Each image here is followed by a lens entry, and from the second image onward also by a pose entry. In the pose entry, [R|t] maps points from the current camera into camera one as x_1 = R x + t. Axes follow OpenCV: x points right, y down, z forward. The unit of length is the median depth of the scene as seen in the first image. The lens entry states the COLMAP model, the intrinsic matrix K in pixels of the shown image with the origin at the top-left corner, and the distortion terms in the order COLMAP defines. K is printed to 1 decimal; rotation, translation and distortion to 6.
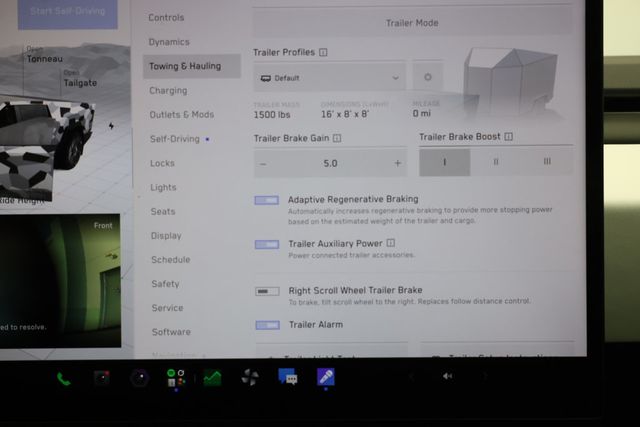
lens RADIAL K [[516.1, 0, 298.6], [0, 516.1, 204.4], [0, 0, 1]] dist [0.007052, 0.002367]
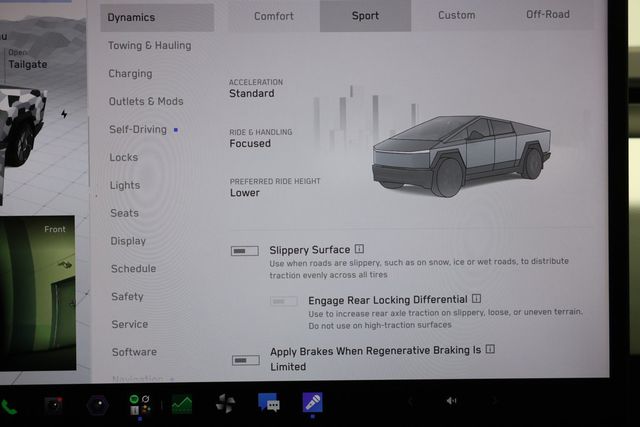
lens RADIAL K [[516.1, 0, 329.9], [0, 516.1, 227.0], [0, 0, 1]] dist [0.007052, 0.002367]
pose [[0.999908, -0.001249, 0.013516, 0.070579], [0.001253, 0.999999, -0.000283, 0.037877], [-0.013516, 0.000299, 0.999909, 0.127610]]
